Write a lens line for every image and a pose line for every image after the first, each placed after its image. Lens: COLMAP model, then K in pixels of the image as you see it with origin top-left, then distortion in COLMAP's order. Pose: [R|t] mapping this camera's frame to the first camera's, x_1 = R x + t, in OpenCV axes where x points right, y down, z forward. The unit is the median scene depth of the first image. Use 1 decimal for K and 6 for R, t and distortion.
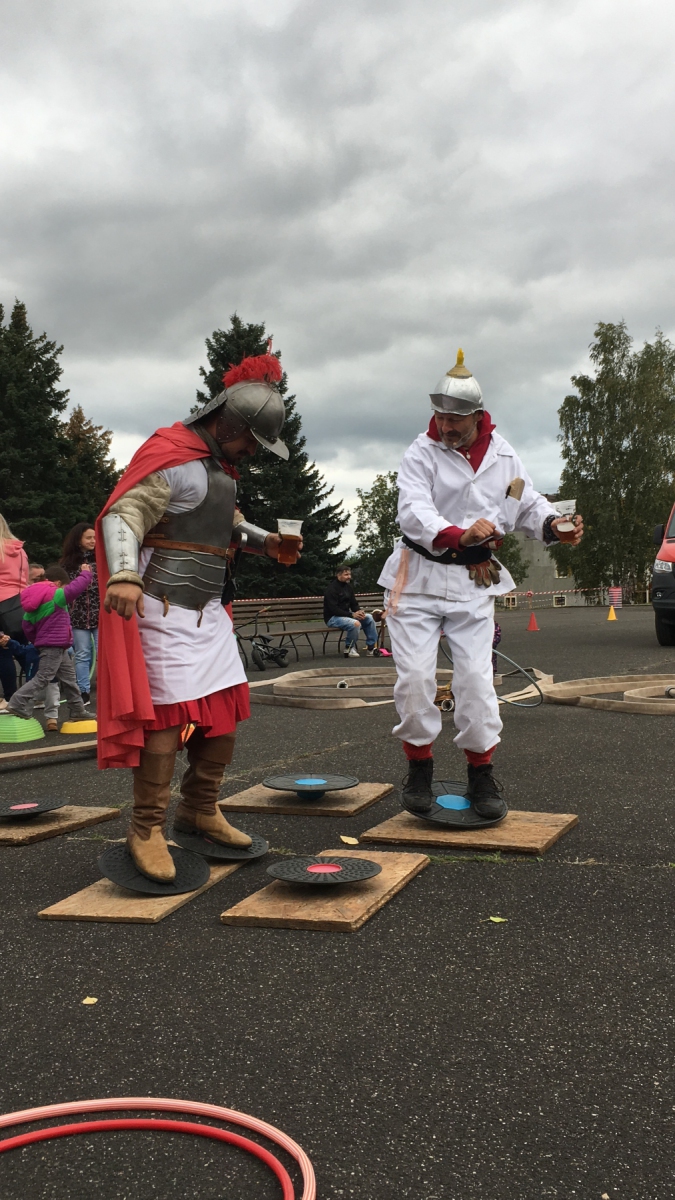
lens RADIAL K [[1181.1, 0, 354.4], [0, 1181.1, 598.9], [0, 0, 1]] dist [0.017310, 0.000000]
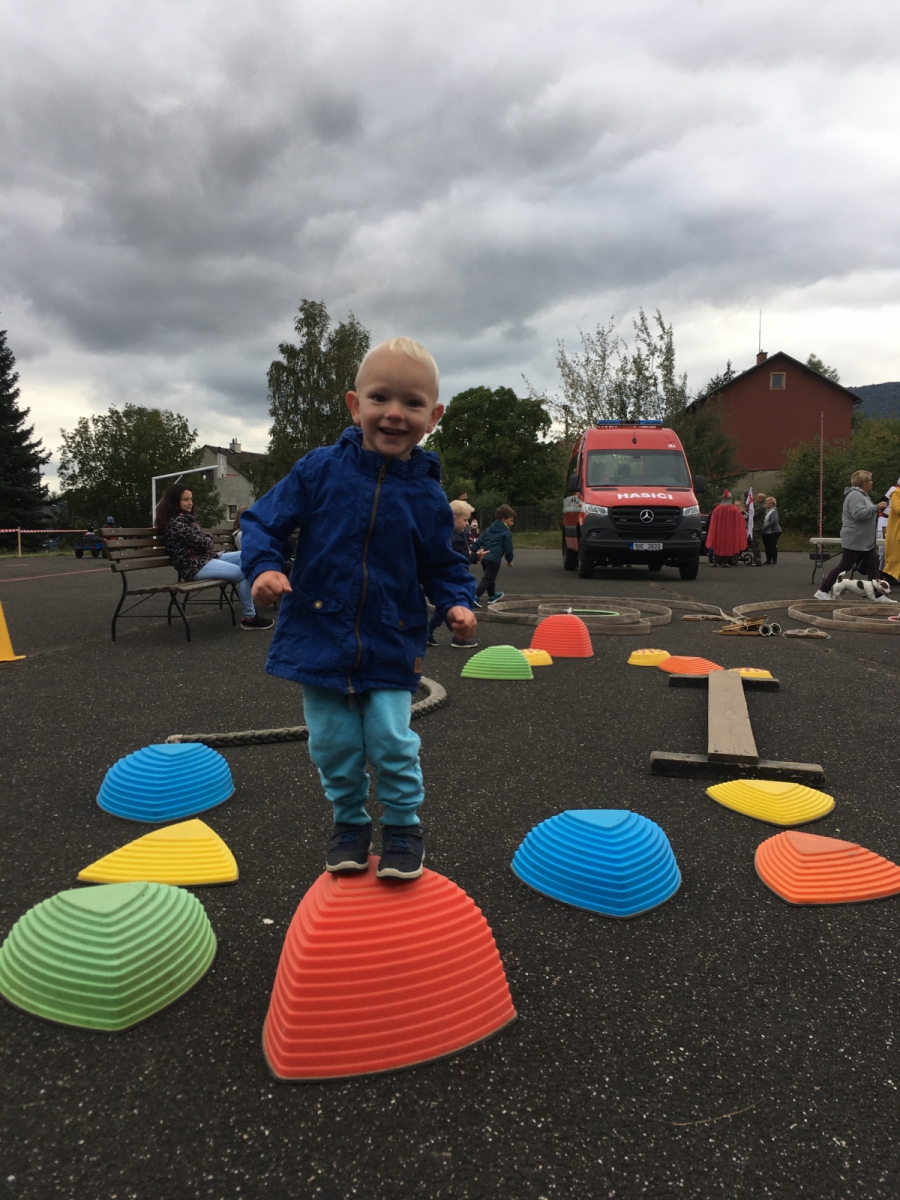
lens RADIAL K [[993.9, 0, 452.8], [0, 993.9, 580.4], [0, 0, 1]] dist [0.052215, -0.080284]
pose [[0.898039, 0.008950, 0.439824, -0.085958], [-0.025634, 0.999159, 0.032008, 0.004344], [-0.439168, -0.040019, 0.897513, 0.054269]]
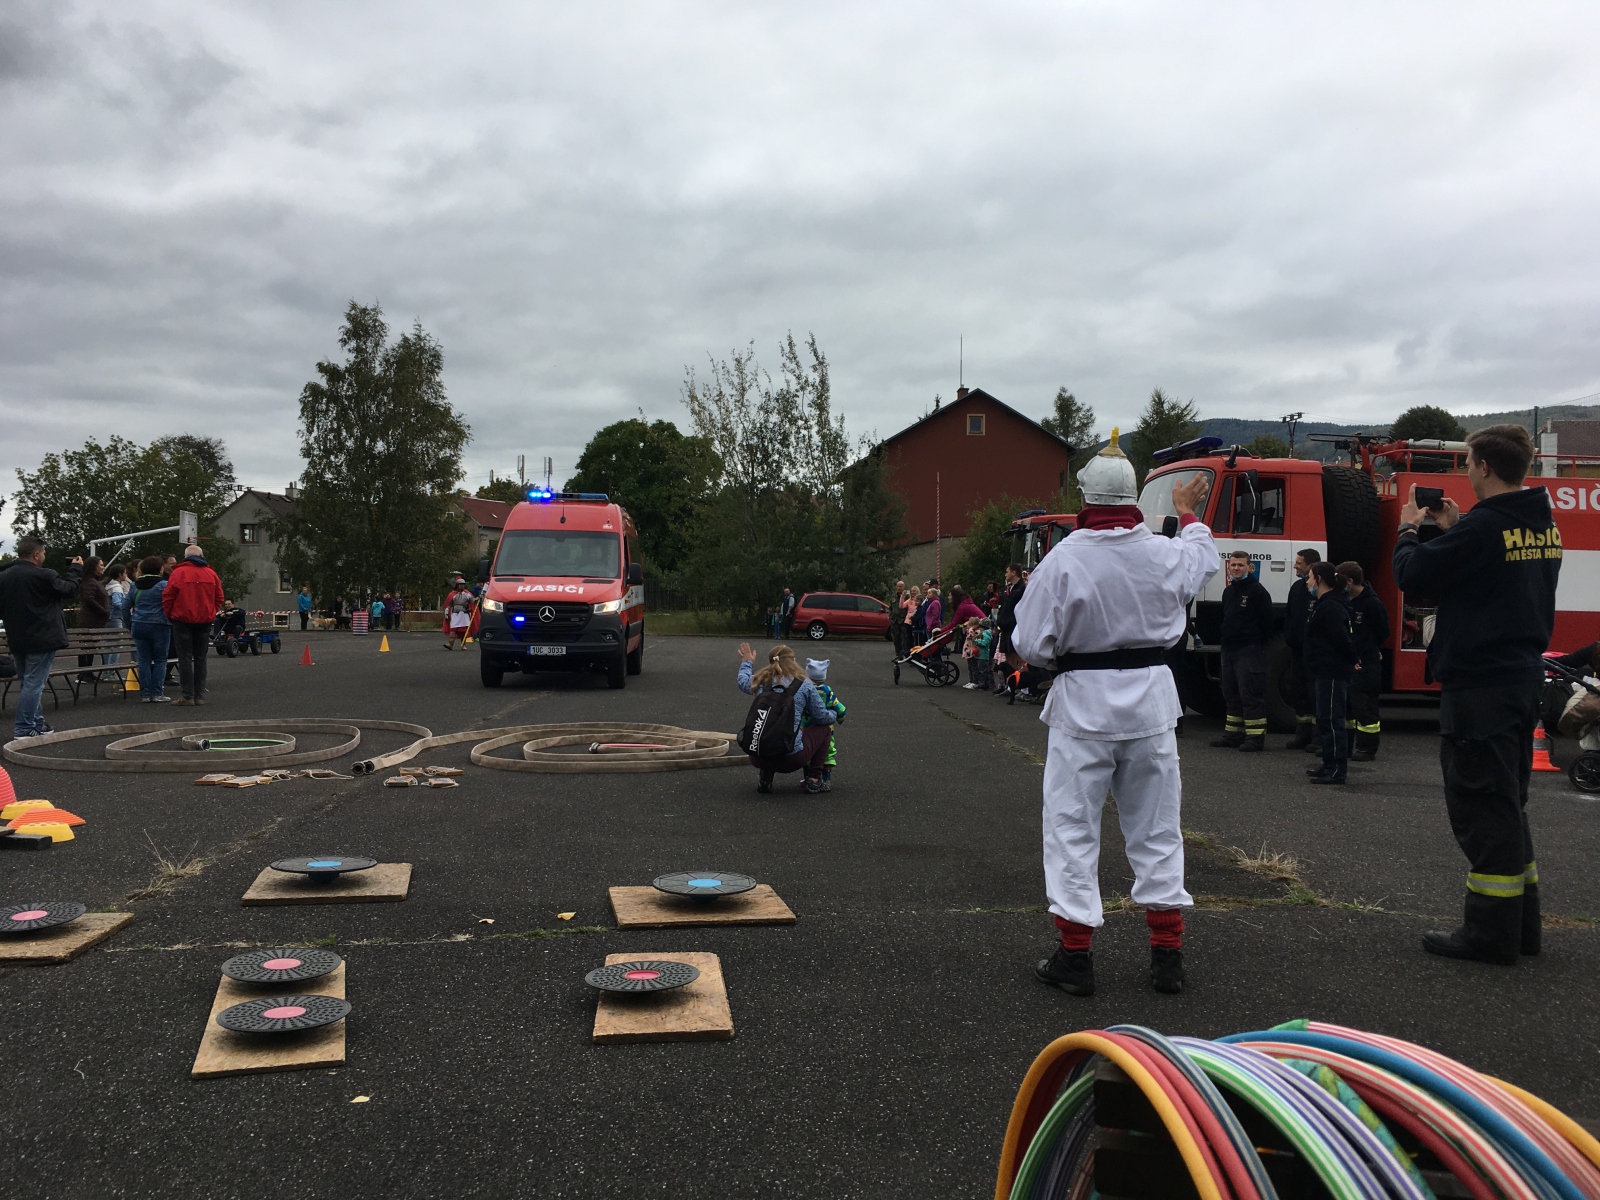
lens RADIAL K [[1325.2, 0, 793.1], [0, 1325.2, 624.6], [0, 0, 1]] dist [0.052215, -0.080284]
pose [[0.849923, 0.028744, 0.526122, -0.026529], [-0.031260, 0.999503, -0.004108, -0.004242], [-0.525978, -0.012955, 0.850399, -0.009507]]
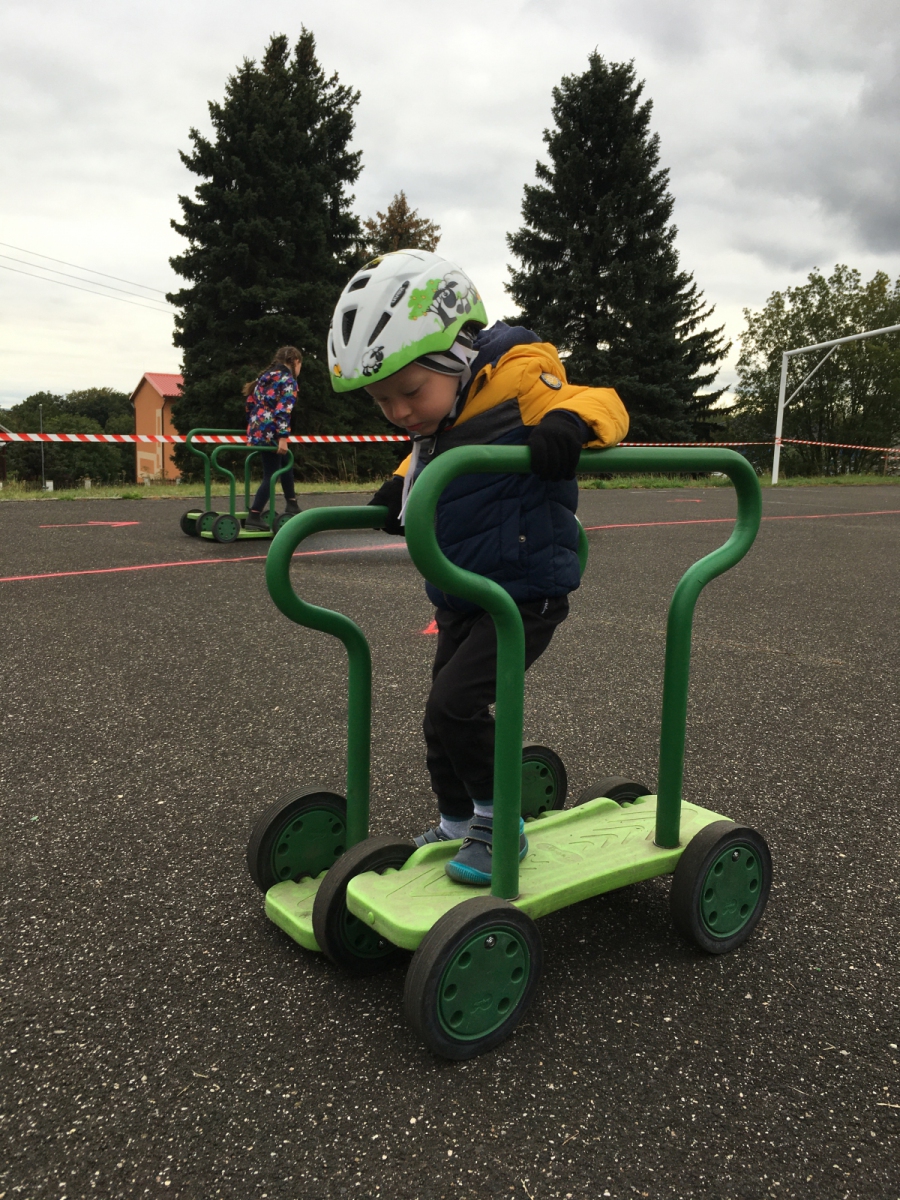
lens RADIAL K [[993.9, 0, 476.0], [0, 993.9, 613.2], [0, 0, 1]] dist [0.052215, -0.080284]
pose [[0.964603, 0.096520, -0.245406, 0.015004], [-0.054381, 0.983414, 0.173029, -0.000319], [0.258037, -0.153558, 0.953854, 0.341361]]
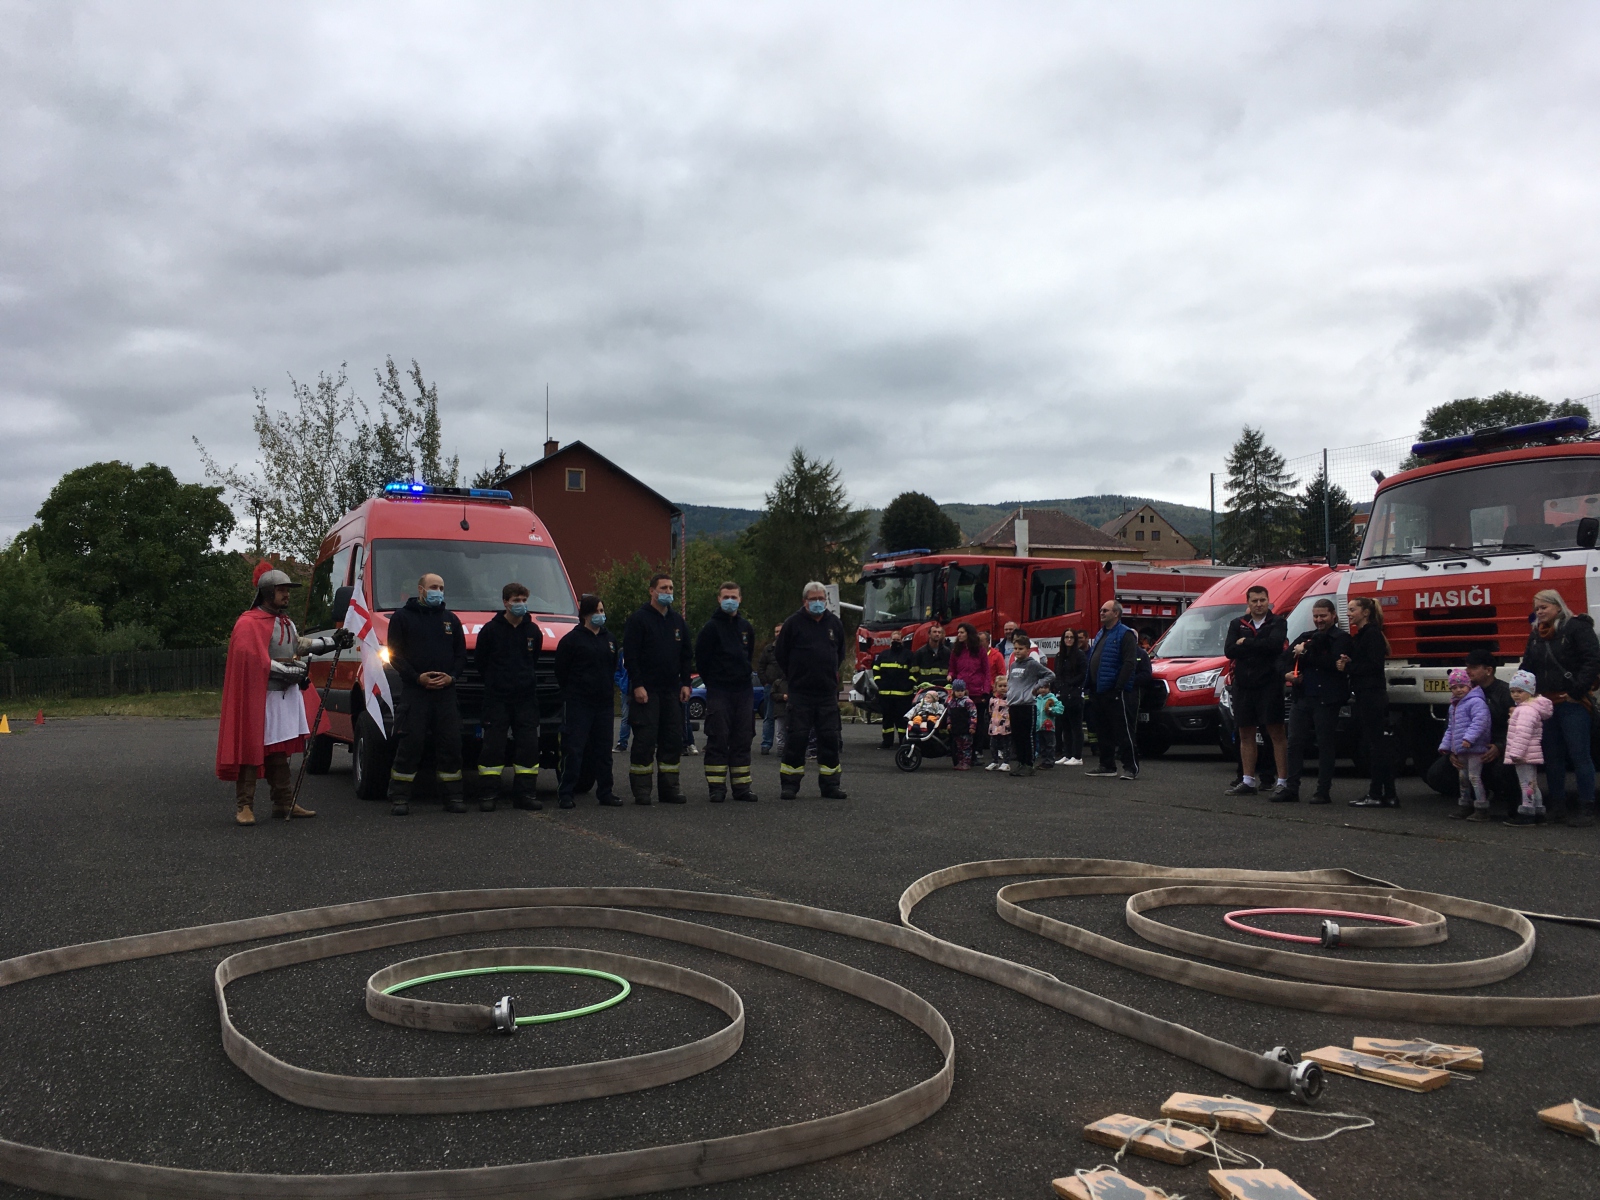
lens RADIAL K [[1325.2, 0, 785.4], [0, 1325.2, 607.6], [0, 0, 1]] dist [0.052215, -0.080284]
pose [[0.580074, 0.071762, 0.811396, -0.043019], [-0.007339, 0.996532, -0.082889, 0.000147], [-0.814530, 0.042127, 0.578589, 0.142961]]
